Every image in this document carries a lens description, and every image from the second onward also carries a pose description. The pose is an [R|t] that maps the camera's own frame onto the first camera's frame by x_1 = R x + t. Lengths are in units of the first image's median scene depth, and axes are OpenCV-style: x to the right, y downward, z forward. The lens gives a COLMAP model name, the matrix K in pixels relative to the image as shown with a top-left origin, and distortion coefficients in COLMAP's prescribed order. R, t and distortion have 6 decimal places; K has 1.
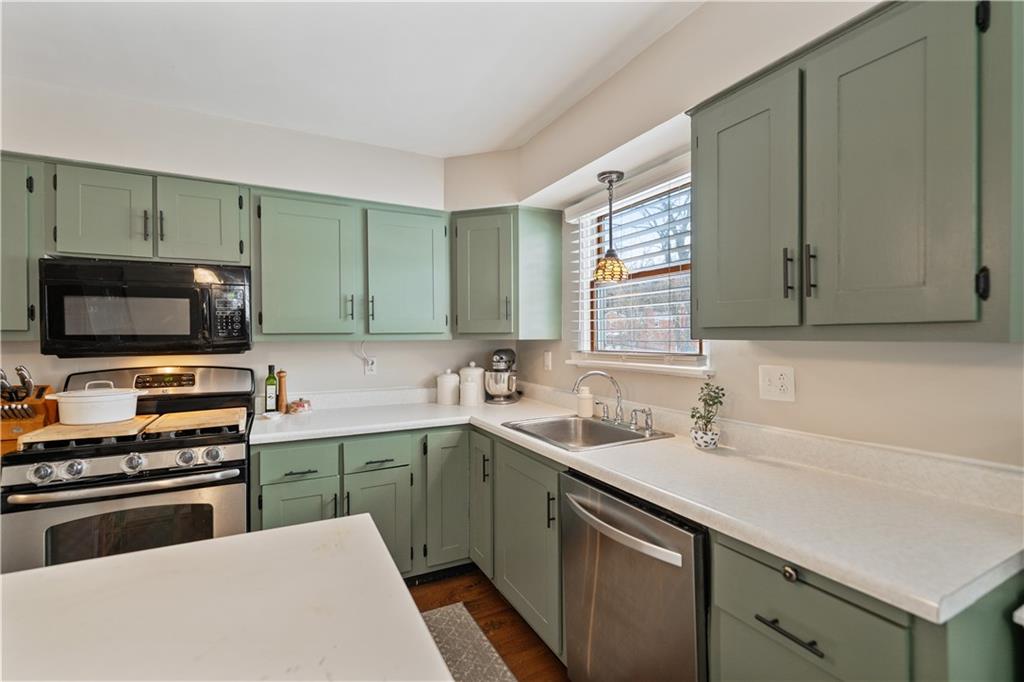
lens RADIAL K [[455.4, 0, 516.7], [0, 455.4, 339.0], [0, 0, 1]] dist [0.001994, -0.000428]
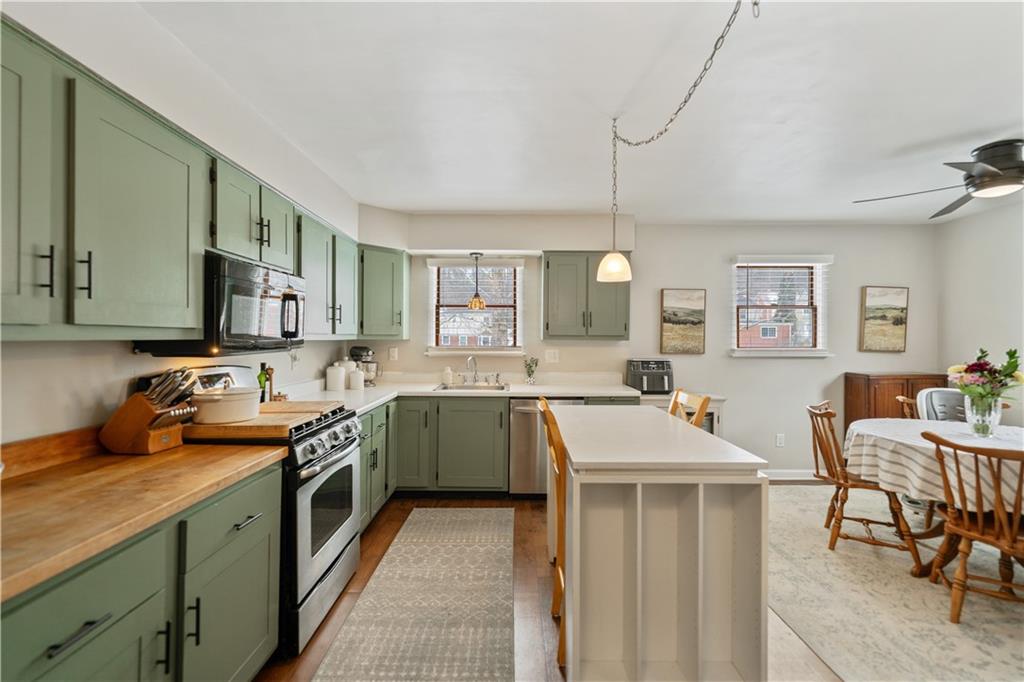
lens RADIAL K [[455.4, 0, 514.0], [0, 455.4, 340.1], [0, 0, 1]] dist [0.001994, -0.000428]
pose [[0.453409, 0.001913, 0.891300, -1.353984], [-0.002995, 0.999995, -0.000622, 0.003804], [-0.891297, -0.002388, 0.453413, -0.008013]]
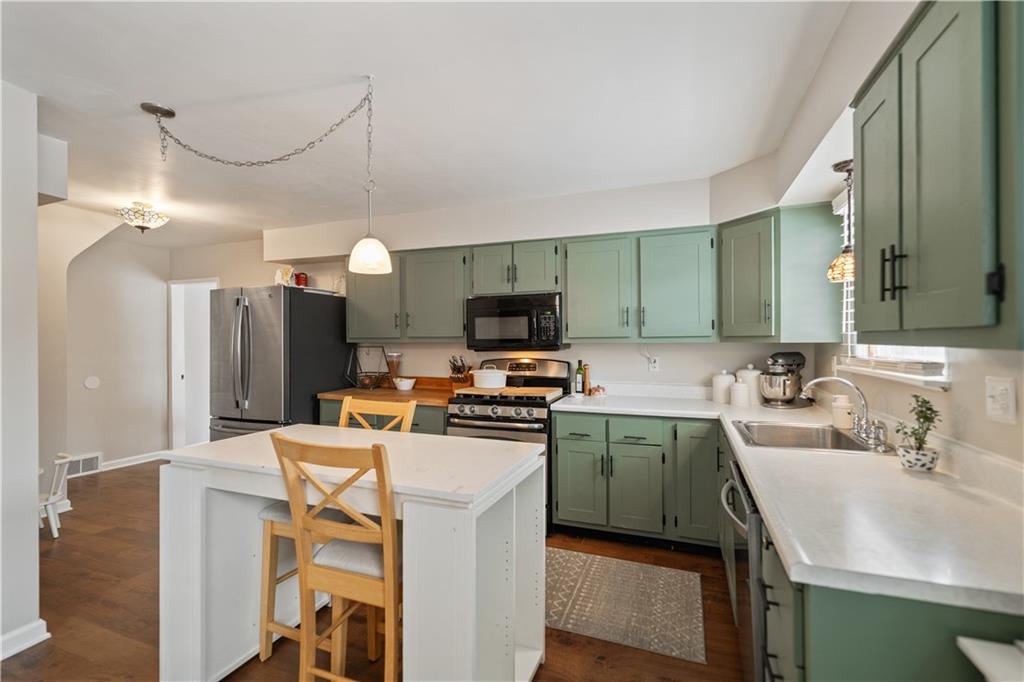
lens RADIAL K [[455.4, 0, 507.8], [0, 455.4, 341.8], [0, 0, 1]] dist [0.001994, -0.000428]
pose [[0.662634, 0.003491, -0.748936, 0.405994], [-0.001538, 0.999993, 0.003301, -0.003368], [0.748942, -0.001035, 0.662634, -0.109444]]
